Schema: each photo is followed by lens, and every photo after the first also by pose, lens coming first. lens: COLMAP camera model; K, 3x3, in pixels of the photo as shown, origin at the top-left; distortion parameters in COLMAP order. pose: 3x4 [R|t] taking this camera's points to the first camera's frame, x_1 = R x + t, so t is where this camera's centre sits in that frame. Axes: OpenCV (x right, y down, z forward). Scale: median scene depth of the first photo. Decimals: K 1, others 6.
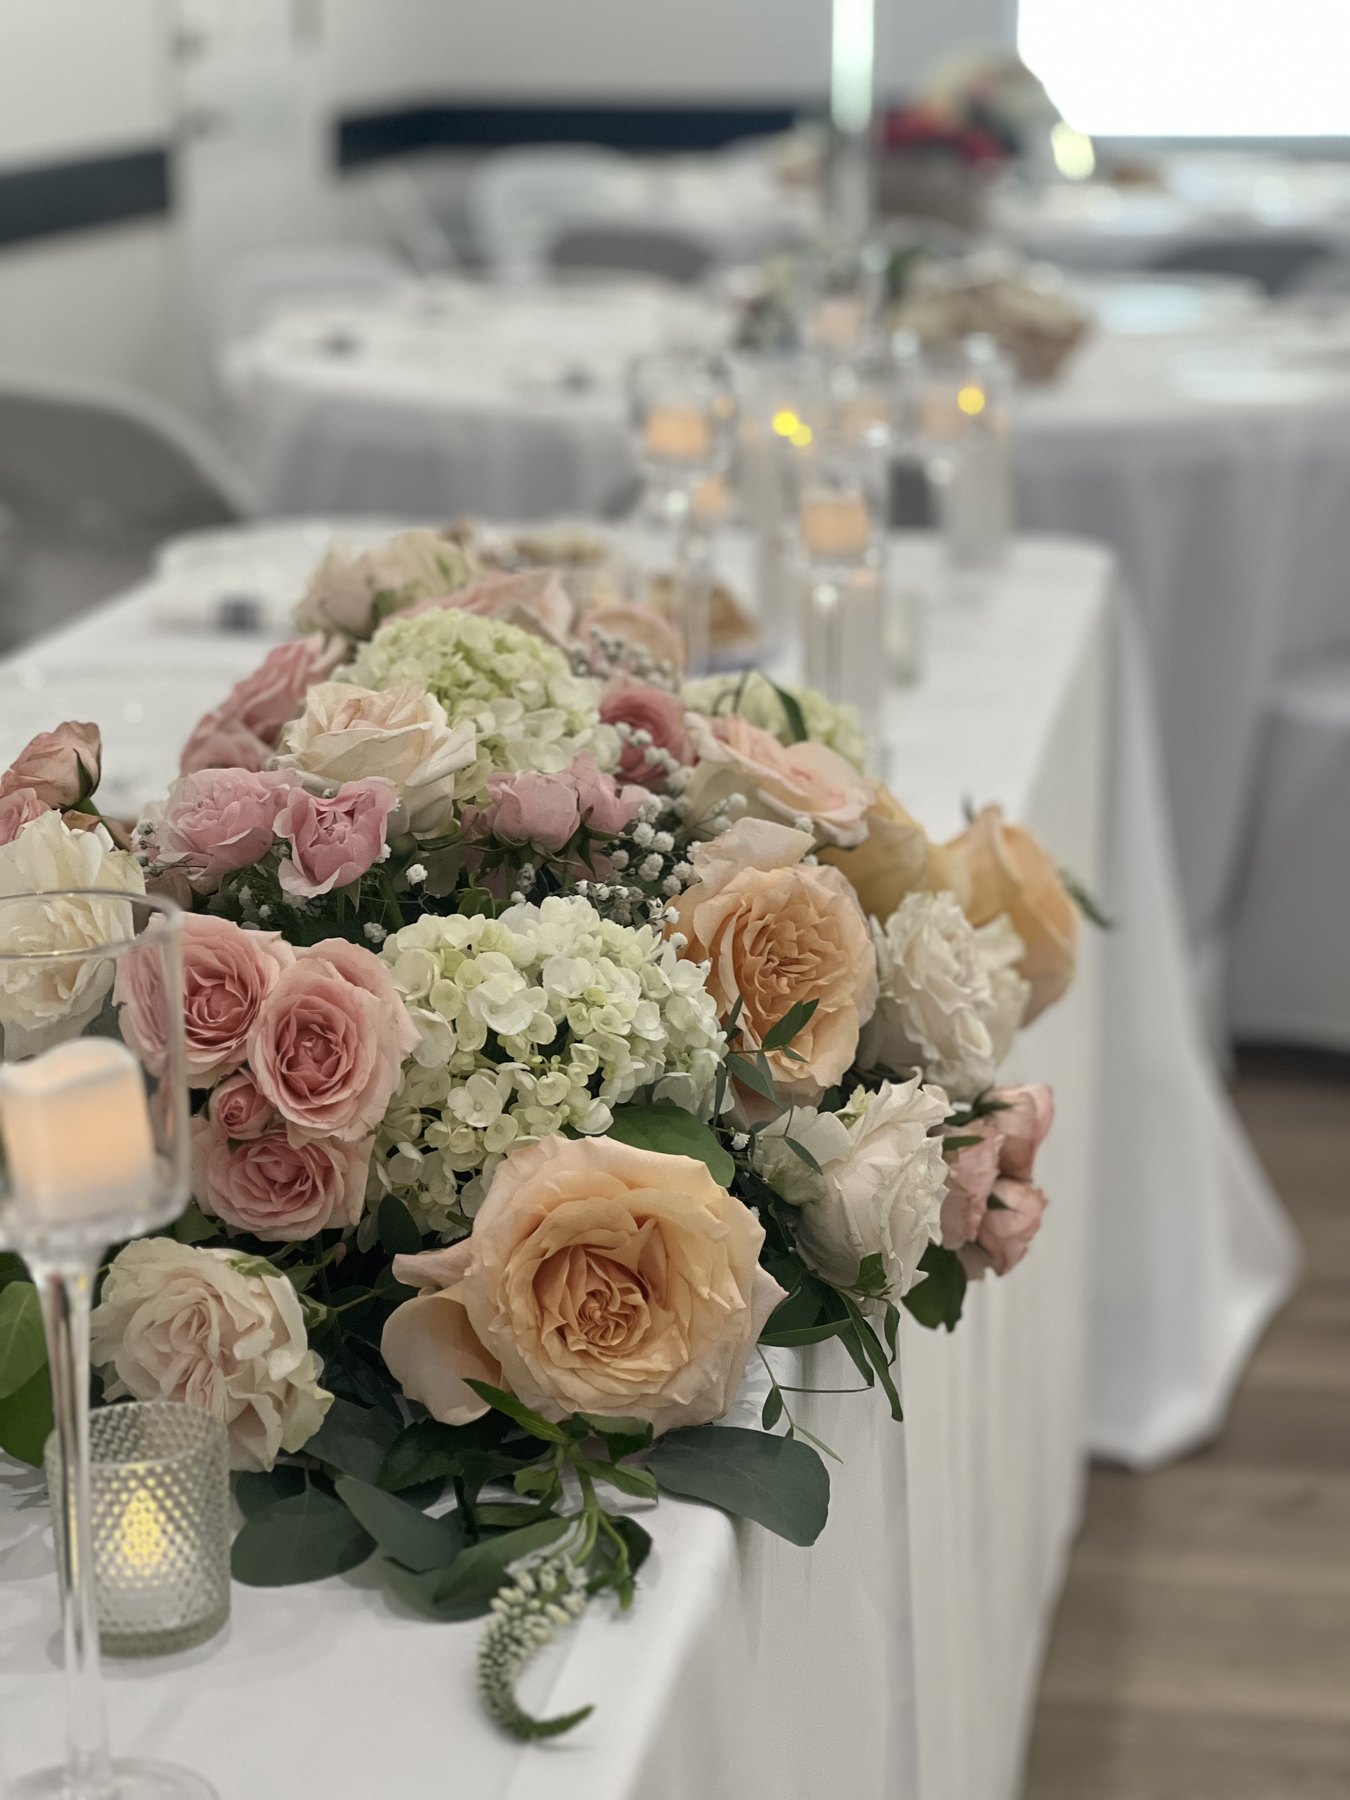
lens RADIAL K [[3660.3, 0, 675.0], [0, 3660.3, 900.0], [0, 0, 1]] dist [-0.192069, 4.337797]
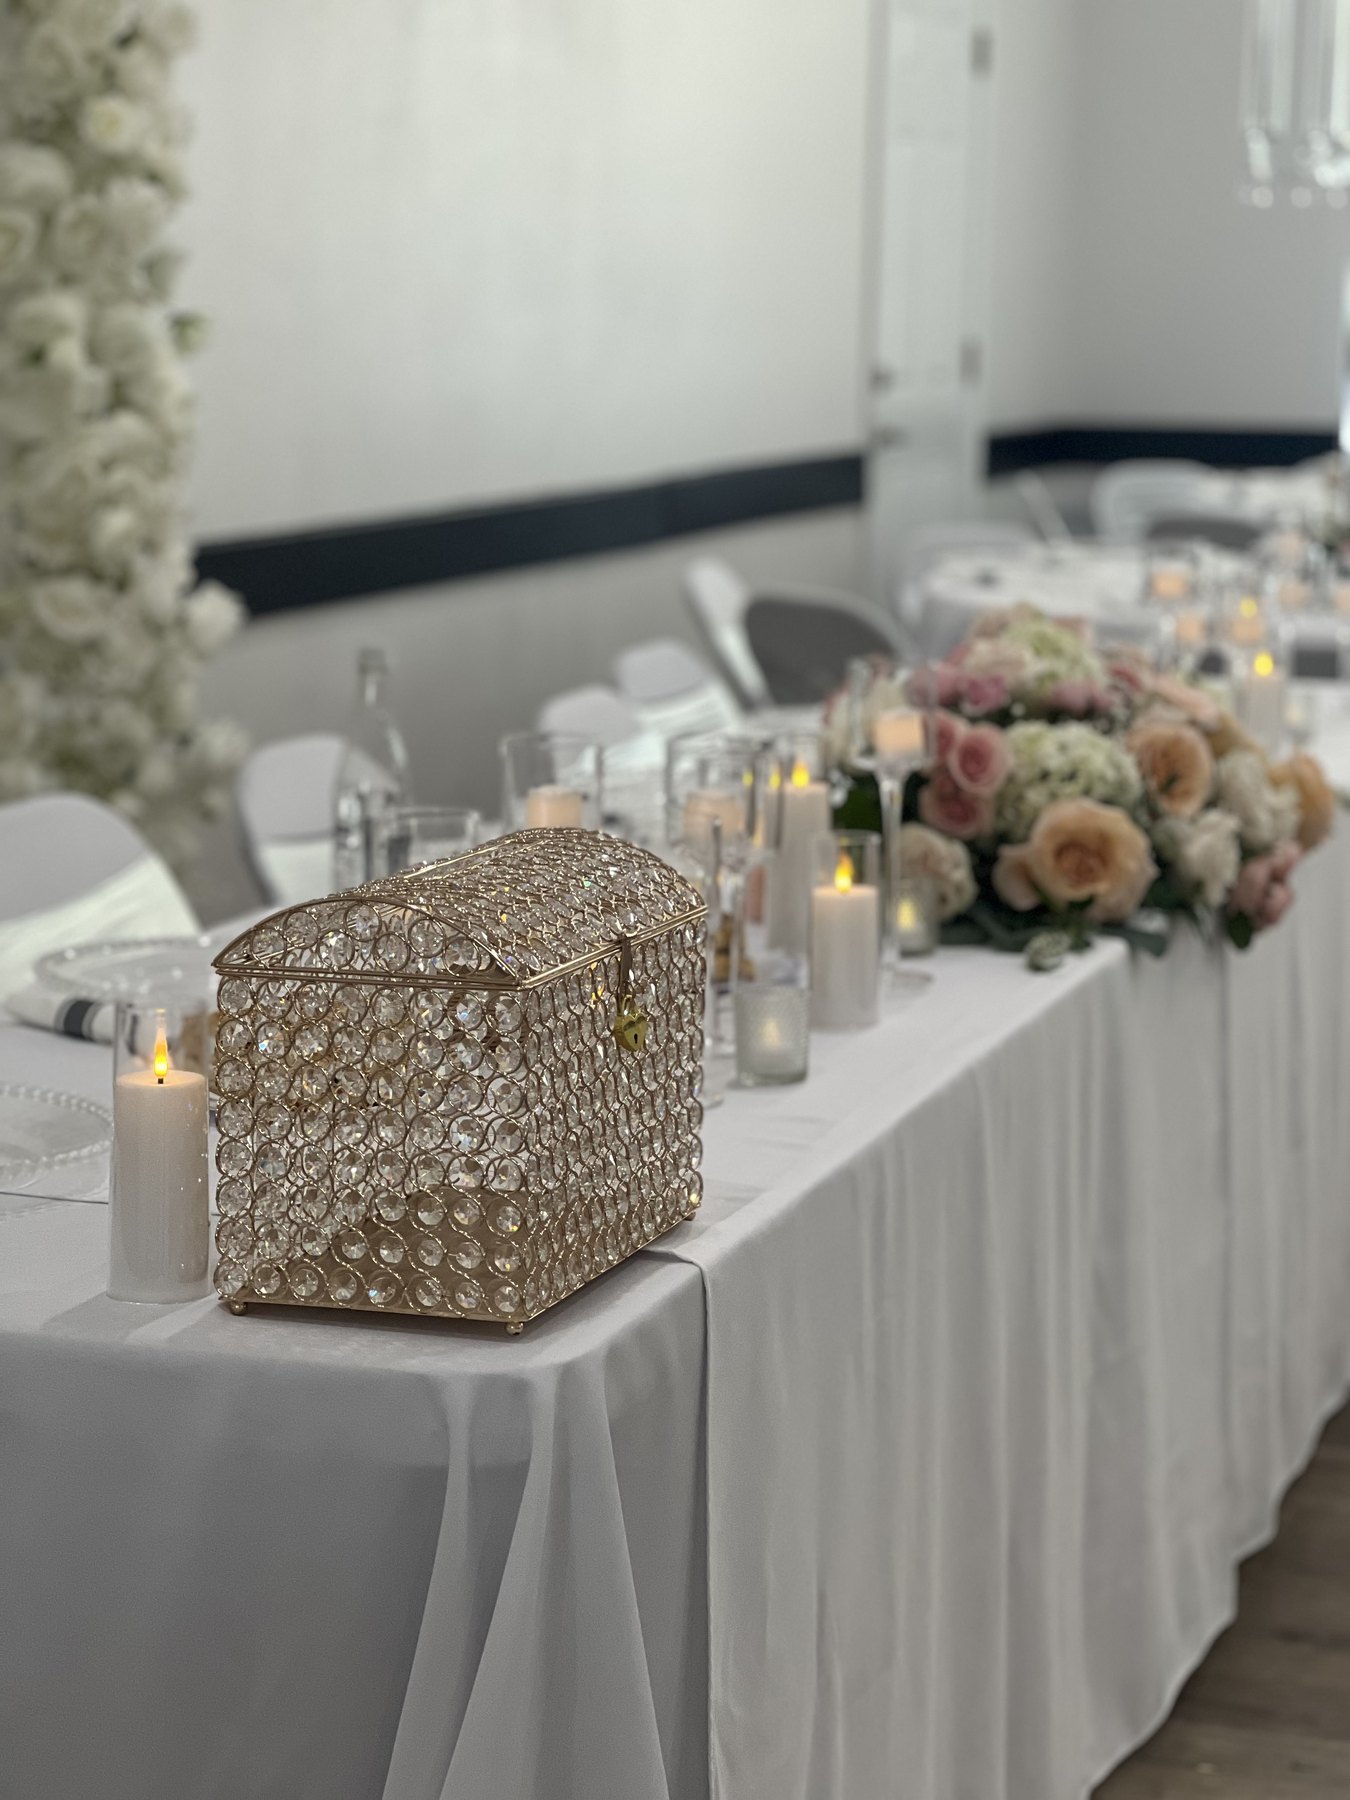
lens RADIAL K [[3660.3, 0, 675.0], [0, 3660.3, 900.0], [0, 0, 1]] dist [-0.192069, 4.337797]
pose [[0.984810, 0.040864, -0.168756, 0.123177], [-0.055384, 0.995072, -0.082247, 0.337023], [0.164564, 0.090344, 0.982220, -1.449564]]
